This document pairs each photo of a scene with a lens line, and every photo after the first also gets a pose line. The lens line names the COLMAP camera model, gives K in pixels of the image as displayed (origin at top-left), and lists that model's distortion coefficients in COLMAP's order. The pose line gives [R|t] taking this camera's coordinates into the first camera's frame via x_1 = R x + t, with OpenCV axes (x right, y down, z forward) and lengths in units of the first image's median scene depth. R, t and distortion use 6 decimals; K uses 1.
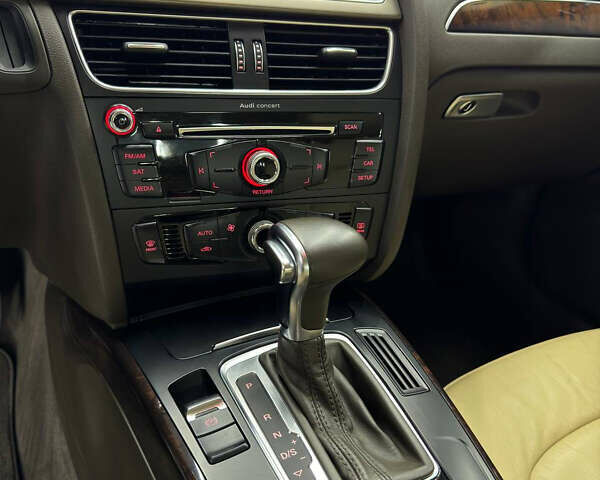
lens RADIAL K [[590.8, 0, 301.5], [0, 590.8, 238.1], [0, 0, 1]] dist [0.155993, -0.333213]
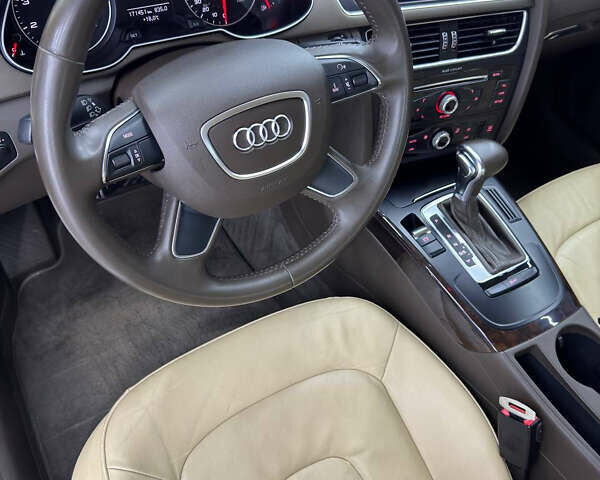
lens RADIAL K [[590.8, 0, 301.5], [0, 590.8, 238.1], [0, 0, 1]] dist [0.155993, -0.333213]
pose [[0.998946, -0.012857, 0.044067, -0.604694], [-0.005077, 0.923149, 0.384410, -0.447370], [-0.045623, -0.384228, 0.922110, -0.817458]]
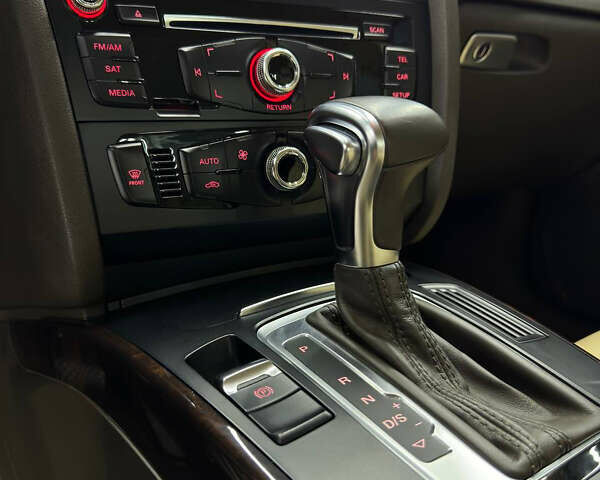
lens RADIAL K [[590.8, 0, 301.5], [0, 590.8, 238.1], [0, 0, 1]] dist [0.155993, -0.333213]
pose [[0.987851, -0.103491, 0.115933, -0.148463], [0.125267, 0.971777, -0.199896, 0.248362], [-0.091974, 0.211990, 0.972934, 0.308433]]
